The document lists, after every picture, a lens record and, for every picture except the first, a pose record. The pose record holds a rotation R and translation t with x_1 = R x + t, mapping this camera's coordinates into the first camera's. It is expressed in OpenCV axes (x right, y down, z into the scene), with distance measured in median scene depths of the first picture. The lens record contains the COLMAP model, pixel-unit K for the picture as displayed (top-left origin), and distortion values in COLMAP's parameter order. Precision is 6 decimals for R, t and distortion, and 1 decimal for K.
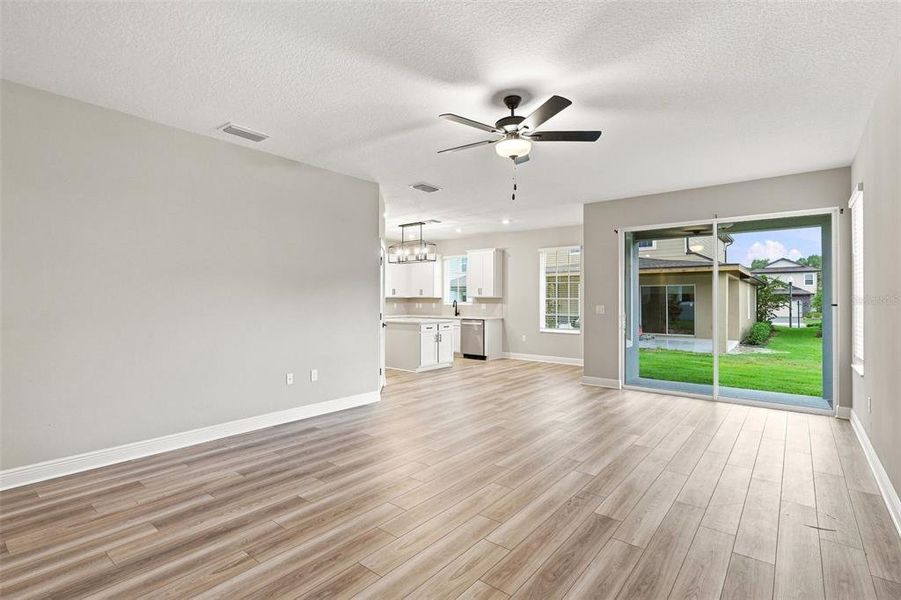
lens RADIAL K [[419.6, 0, 450.5], [0, 419.6, 300.0], [0, 0, 1]] dist [-0.001257, 0.000153]
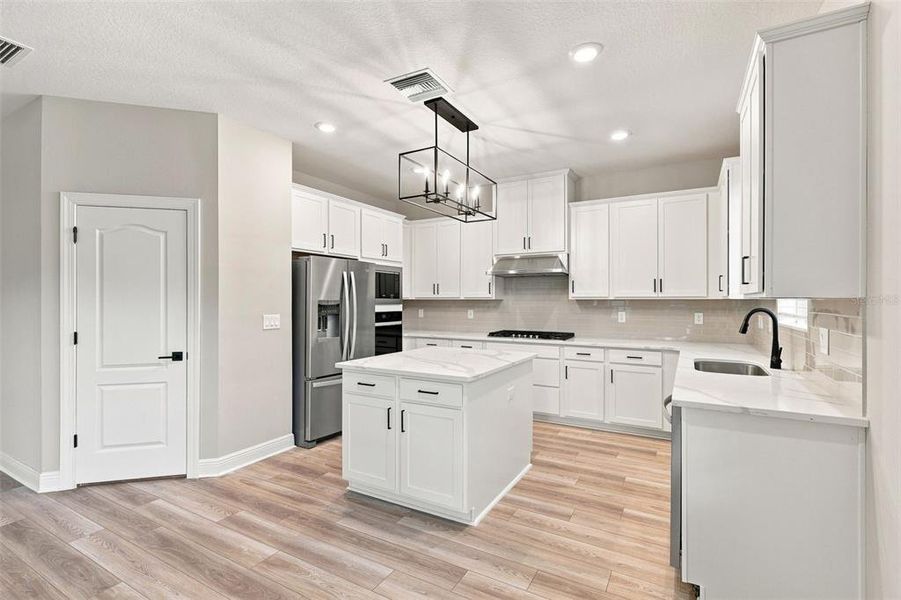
lens RADIAL K [[419.6, 0, 450.5], [0, 419.6, 300.0], [0, 0, 1]] dist [-0.001257, 0.000153]
pose [[0.169095, -0.001874, -0.985598, 0.256829], [0.000582, 0.999998, -0.001802, -0.004786], [0.985600, -0.000269, 0.169096, 0.805498]]
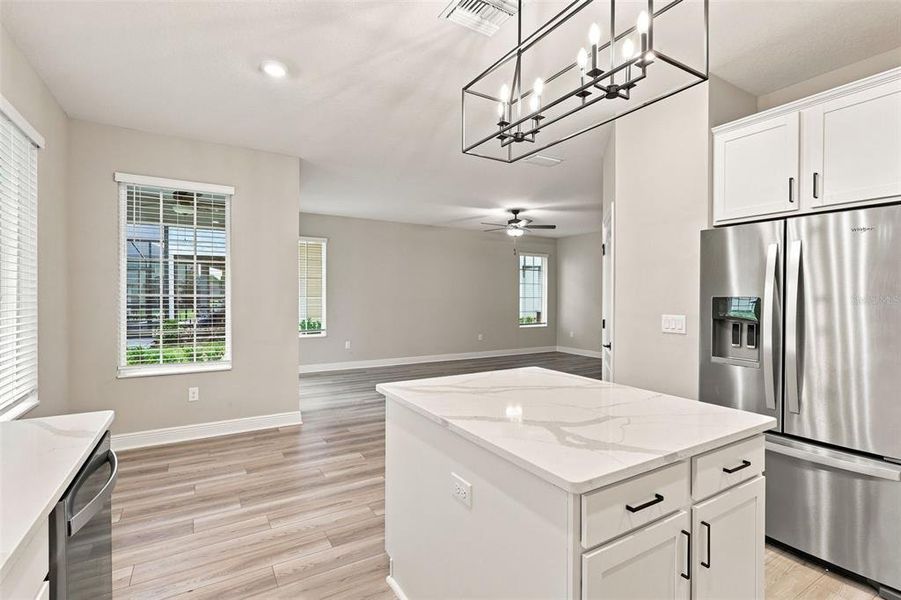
lens RADIAL K [[422.4, 0, 450.4], [0, 422.4, 296.9], [0, 0, 1]] dist [-0.000957, -0.000082]
pose [[-0.939242, -0.008141, 0.343159, -0.100102], [-0.005737, 0.999951, 0.008020, -0.006760], [-0.343208, 0.005565, -0.939243, 1.050450]]
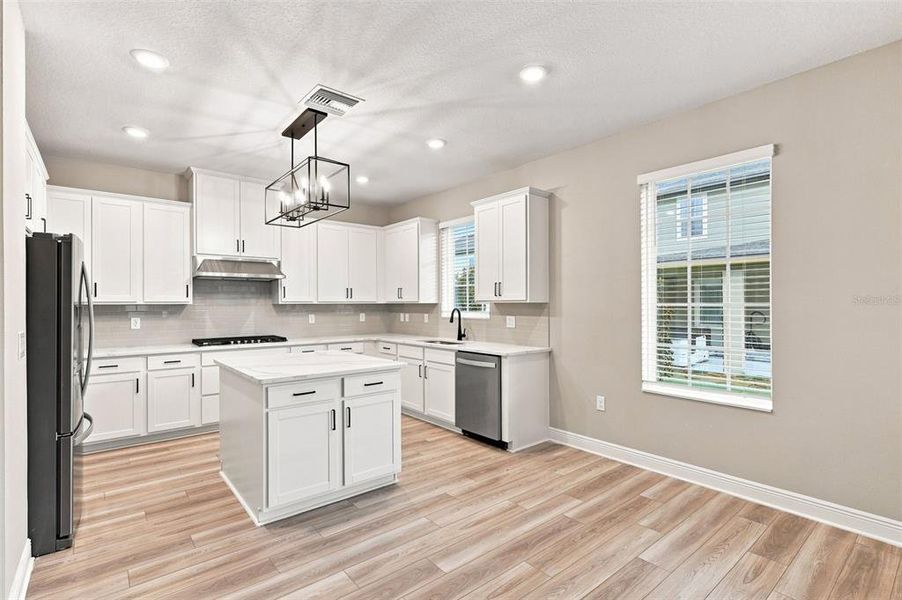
lens RADIAL K [[424.2, 0, 449.4], [0, 424.2, 303.2], [0, 0, 1]] dist [0.000127, 0.000269]
pose [[0.980010, -0.005794, -0.198866, 0.108710], [0.005686, 0.999983, -0.001117, -0.005287], [0.198869, -0.000036, 0.980026, 0.541780]]
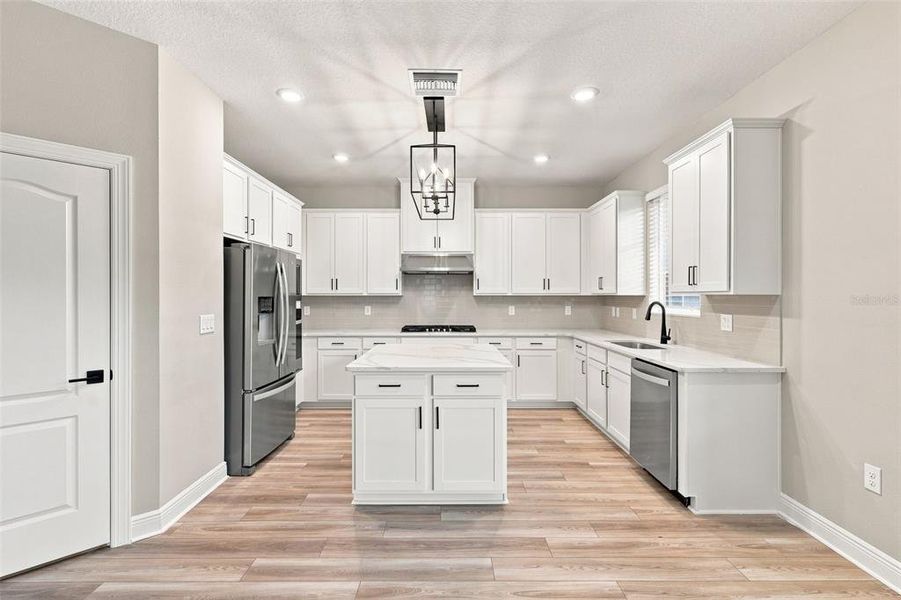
lens RADIAL K [[417.9, 0, 450.1], [0, 417.9, 296.1], [0, 0, 1]] dist [-0.000571, 0.000407]
pose [[0.633811, -0.001421, -0.773487, 0.196143], [0.001812, 0.999998, -0.000352, -0.005237], [0.773486, -0.001178, 0.633813, 0.654218]]
